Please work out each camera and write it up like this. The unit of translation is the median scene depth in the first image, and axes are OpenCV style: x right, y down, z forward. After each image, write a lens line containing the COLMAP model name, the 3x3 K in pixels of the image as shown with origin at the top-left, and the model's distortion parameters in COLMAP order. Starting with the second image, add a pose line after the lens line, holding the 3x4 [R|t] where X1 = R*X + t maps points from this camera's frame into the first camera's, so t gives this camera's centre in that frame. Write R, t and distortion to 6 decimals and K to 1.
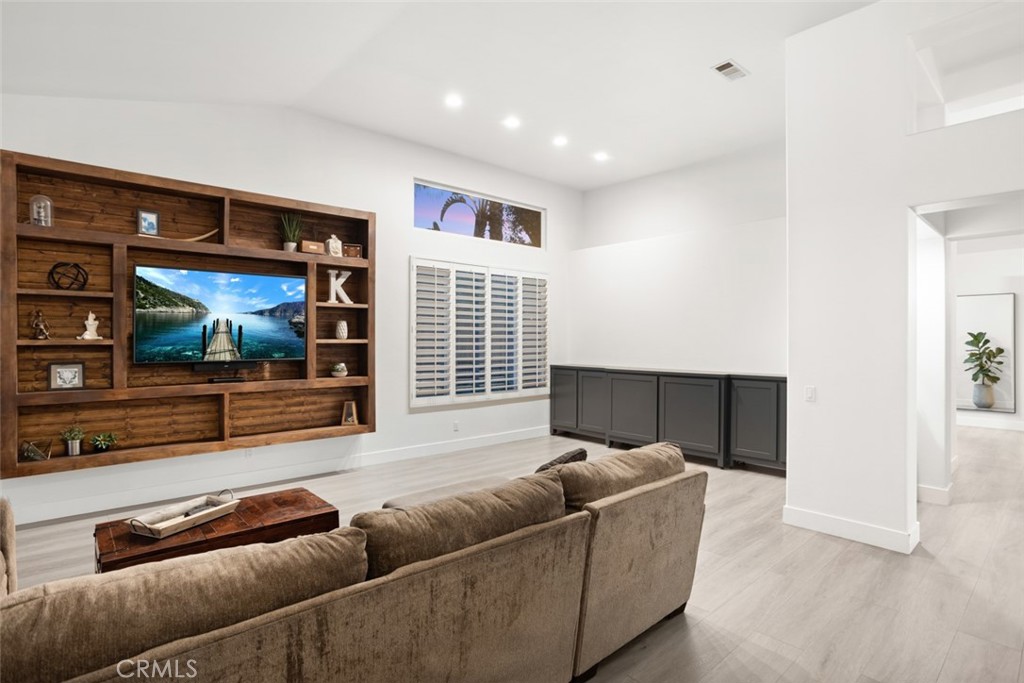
lens RADIAL K [[527.8, 0, 517.4], [0, 527.8, 340.0], [0, 0, 1]] dist [-0.008625, 0.002167]
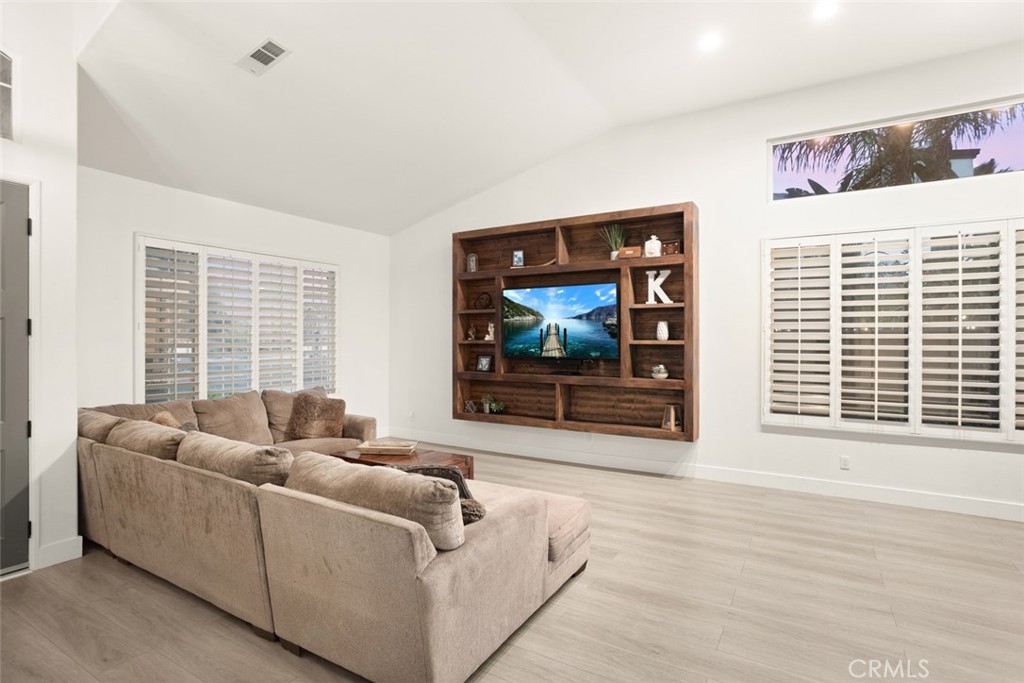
lens RADIAL K [[527.8, 0, 508.0], [0, 527.8, 334.2], [0, 0, 1]] dist [-0.008625, 0.002167]
pose [[0.298500, -0.009614, -0.954361, 0.568619], [-0.003294, 0.999933, -0.011103, -0.000561], [0.954404, 0.006458, 0.298448, 0.481056]]
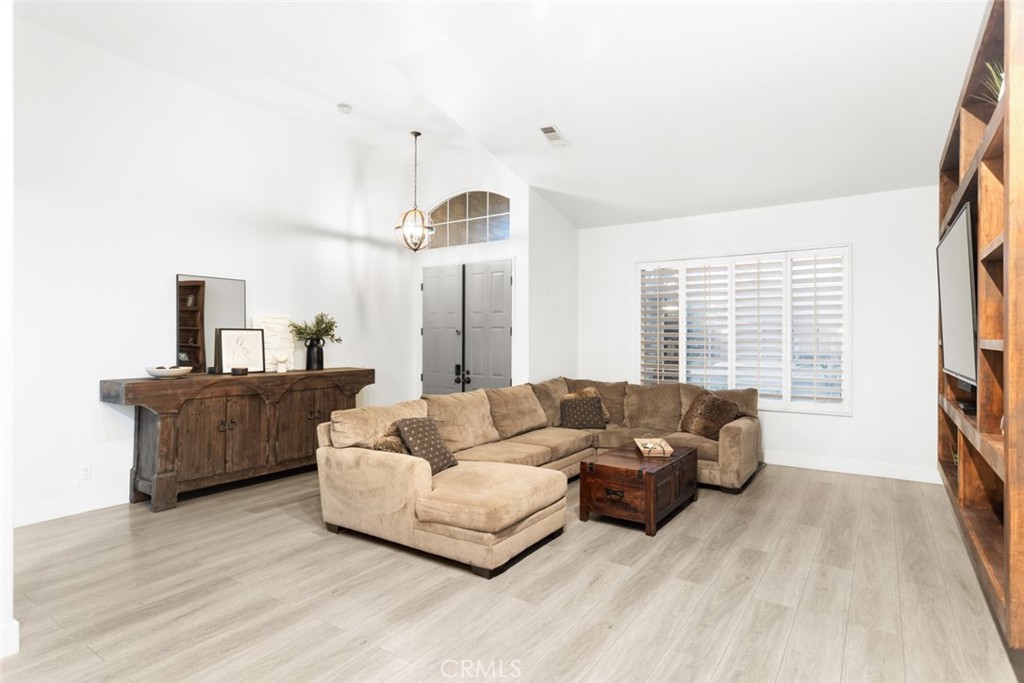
lens RADIAL K [[539.6, 0, 505.1], [0, 539.6, 345.3], [0, 0, 1]] dist [-0.000570, -0.004940]
pose [[-0.975566, -0.002704, -0.219690, 0.107746], [-0.005952, 0.999883, 0.014126, 0.001419], [0.219625, 0.015088, -0.975468, 1.354174]]
